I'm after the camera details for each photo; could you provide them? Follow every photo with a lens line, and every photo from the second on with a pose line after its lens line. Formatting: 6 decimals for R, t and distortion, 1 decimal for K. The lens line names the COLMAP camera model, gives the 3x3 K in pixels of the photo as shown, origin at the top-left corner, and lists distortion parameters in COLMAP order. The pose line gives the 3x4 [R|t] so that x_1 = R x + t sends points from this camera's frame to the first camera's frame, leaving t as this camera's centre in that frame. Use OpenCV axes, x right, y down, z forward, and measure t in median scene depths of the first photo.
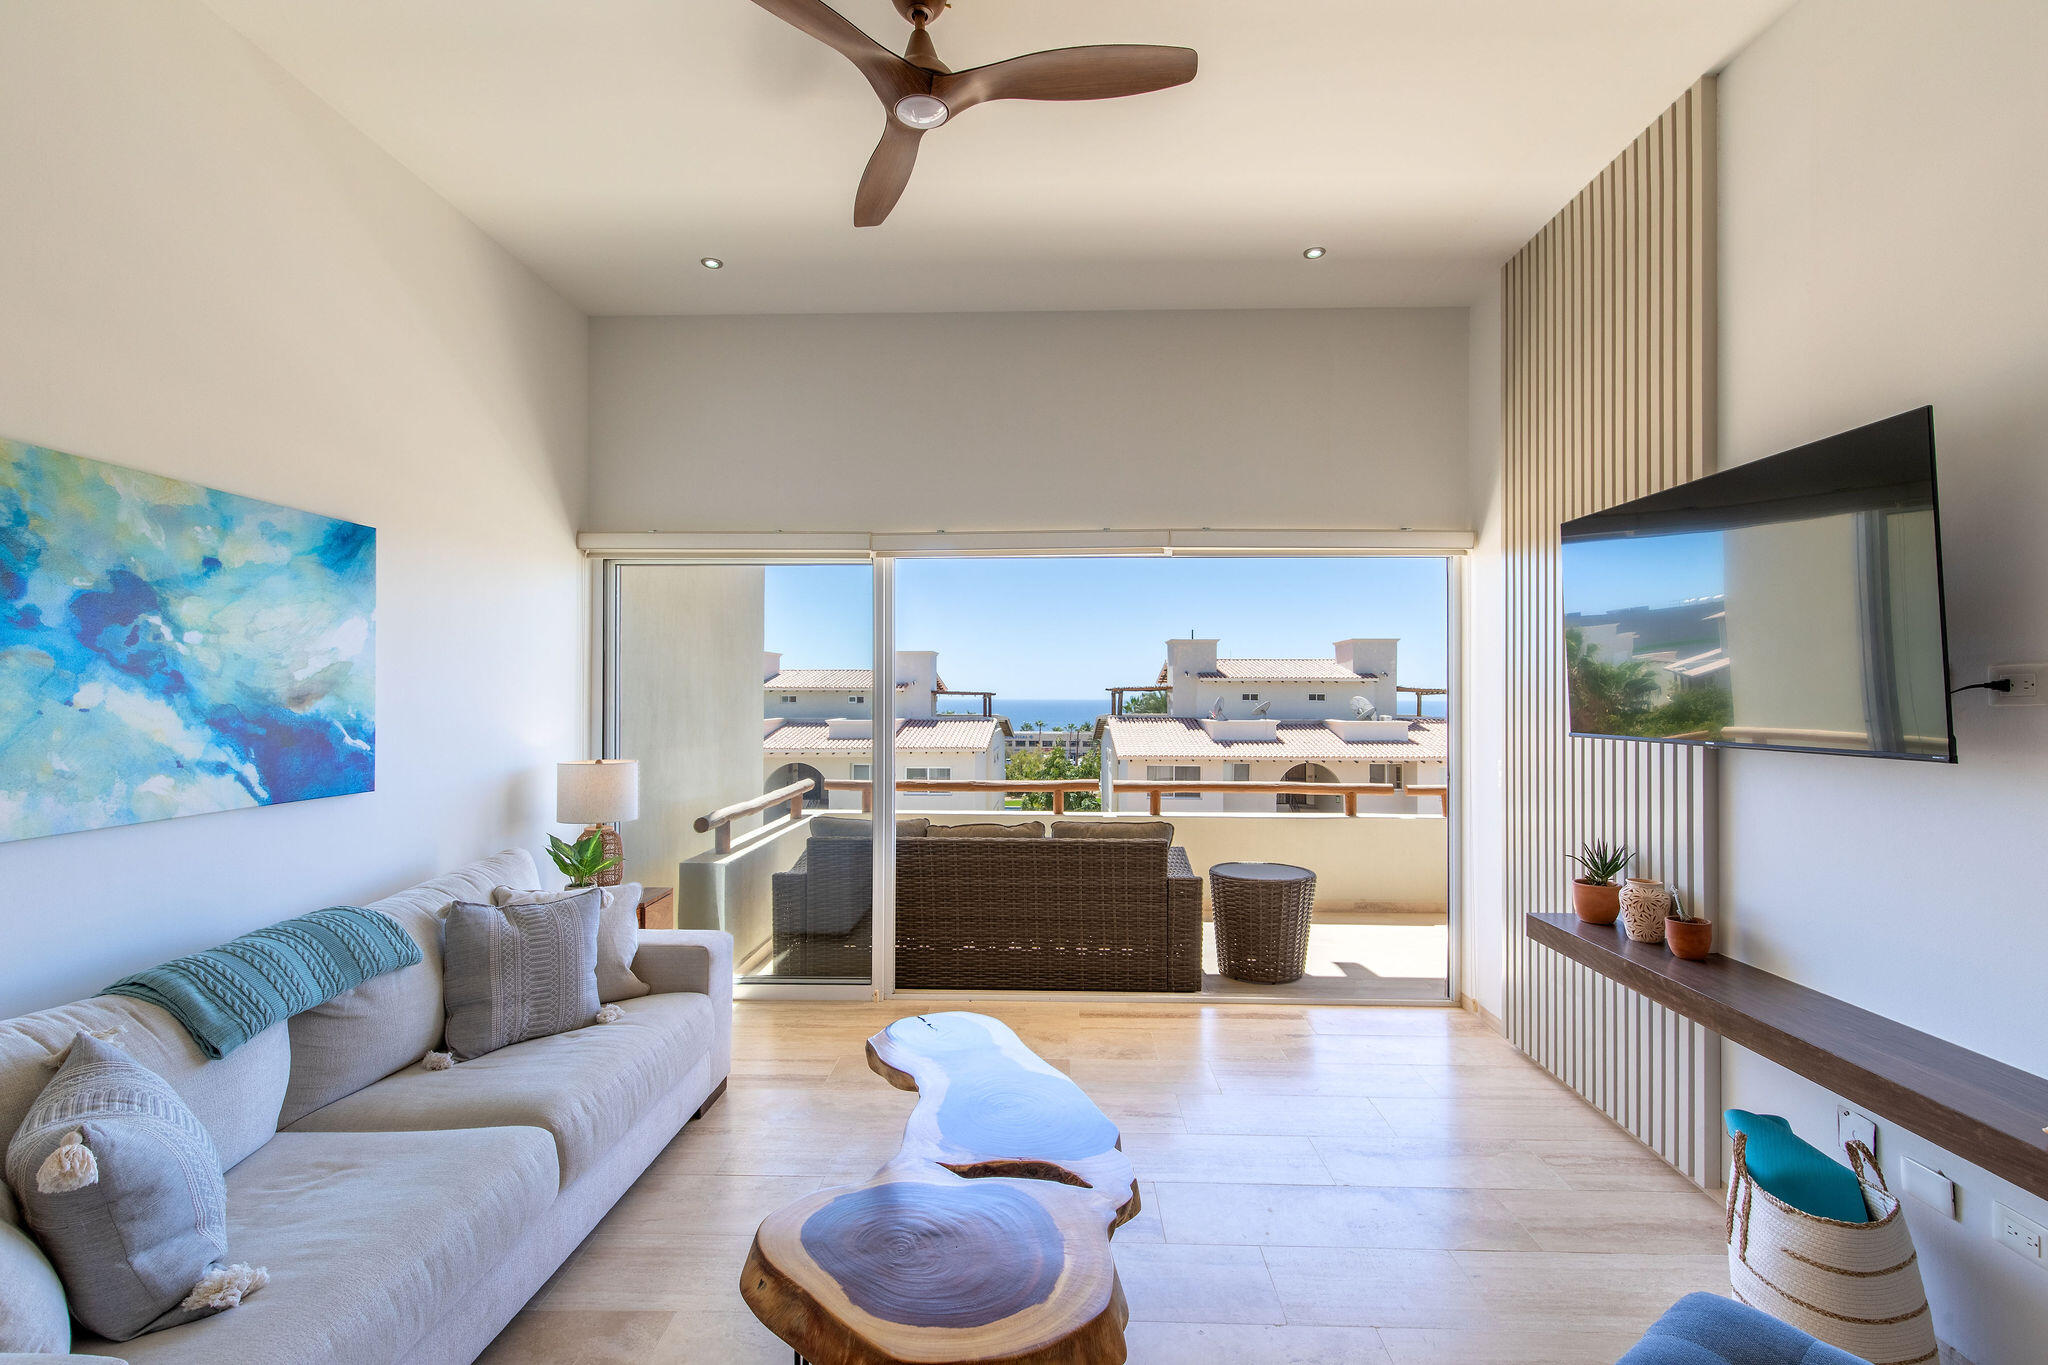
lens RADIAL K [[912.7, 0, 1024.0], [0, 912.7, 682.5], [0, 0, 1]] dist [0.000186, -0.000050]
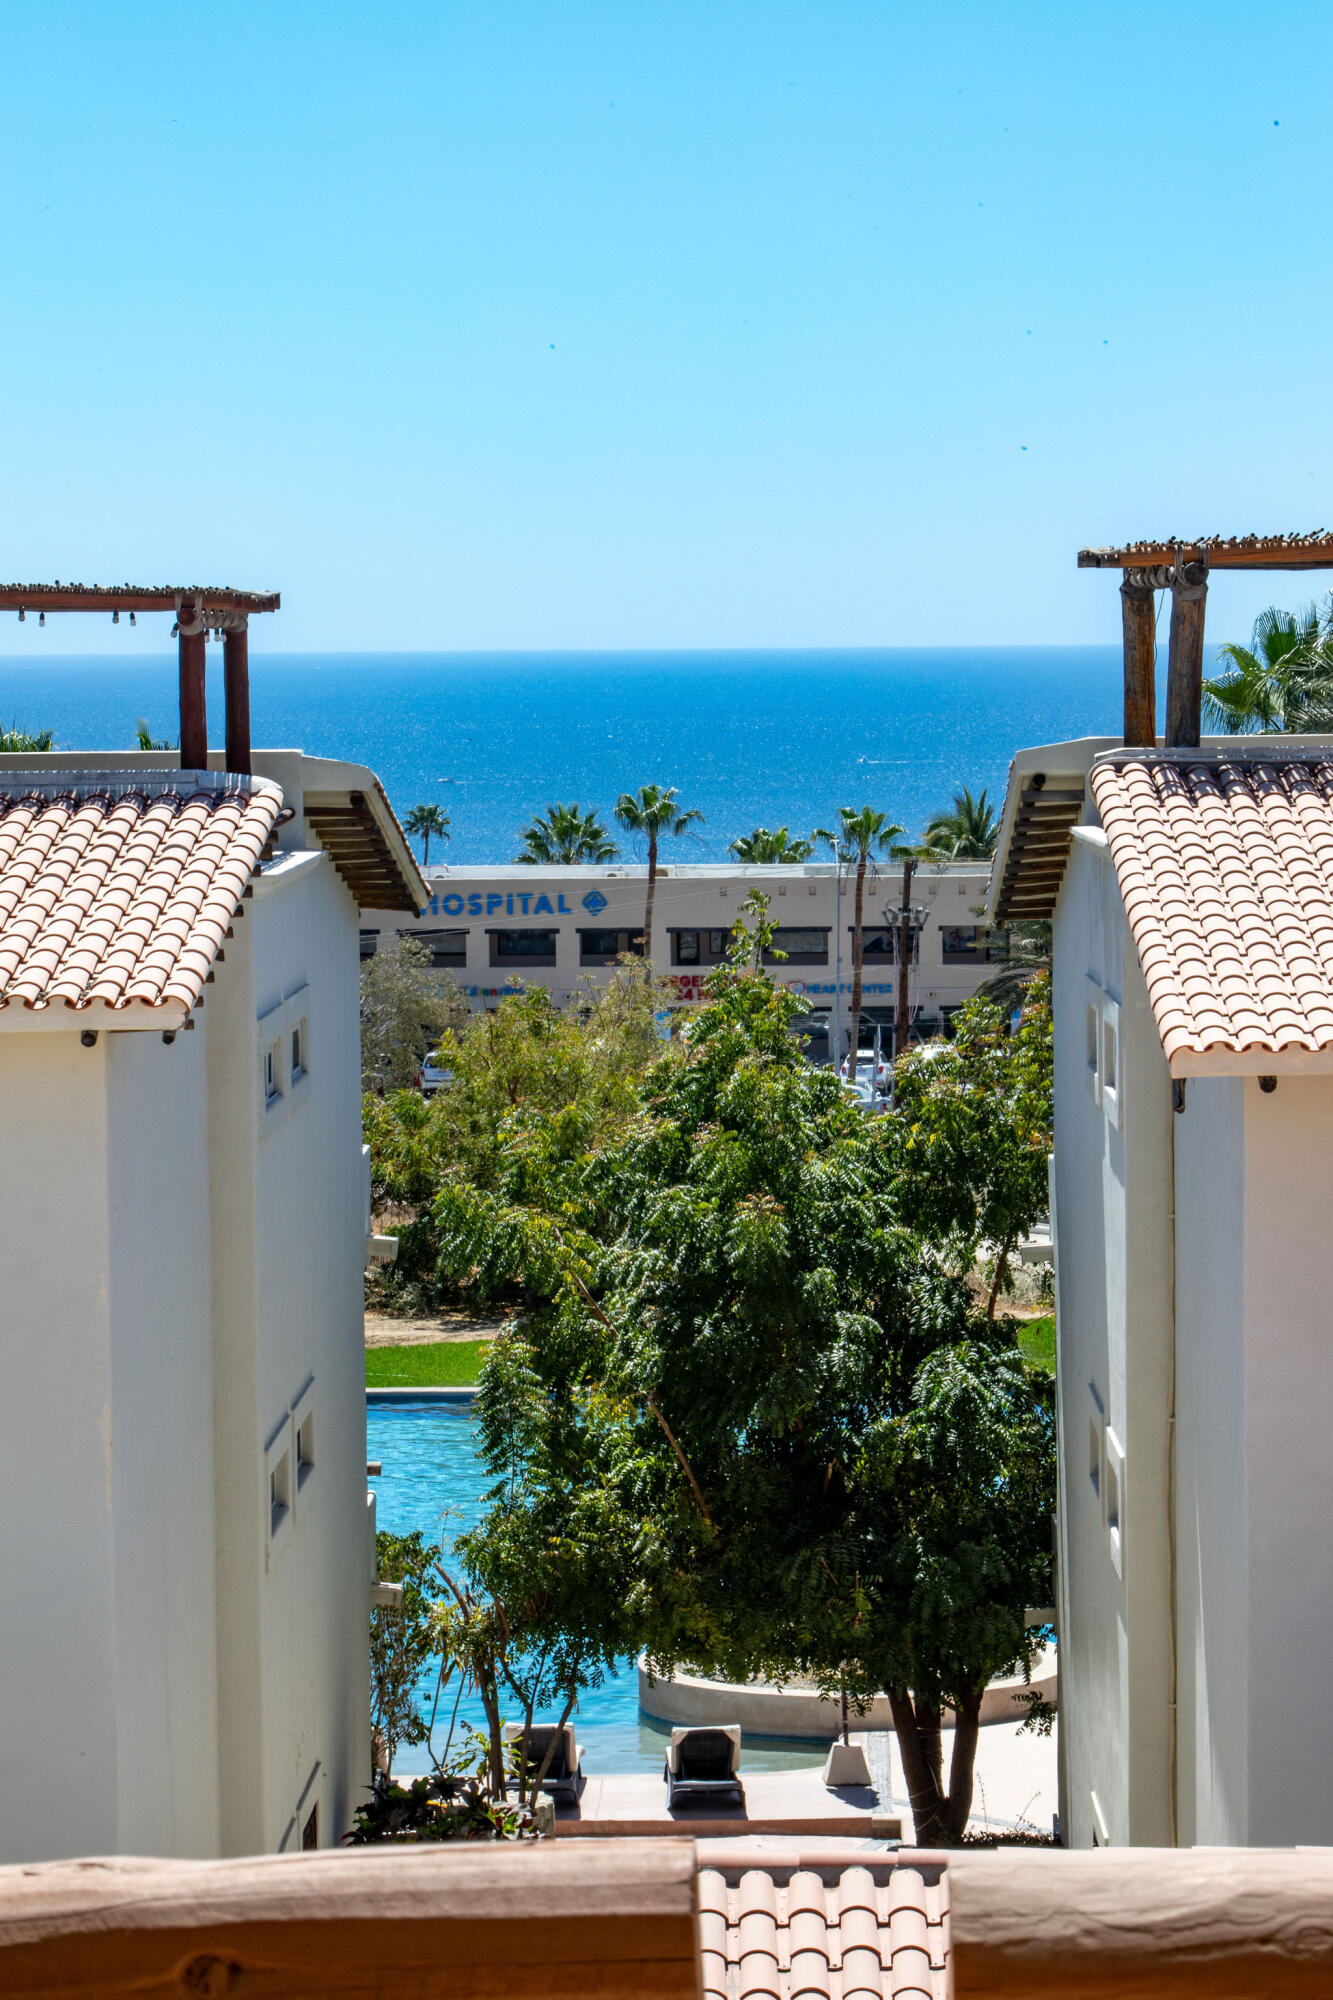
lens RADIAL K [[6049.1, 0, 666.5], [0, 6049.1, 1000.0], [0, 0, 1]] dist [0.037814, -0.357044]
pose [[0.999763, -0.013052, 0.017399, 0.164915], [0.011691, 0.997026, 0.076170, 0.055278], [-0.018342, -0.075948, 0.996943, 1.358913]]
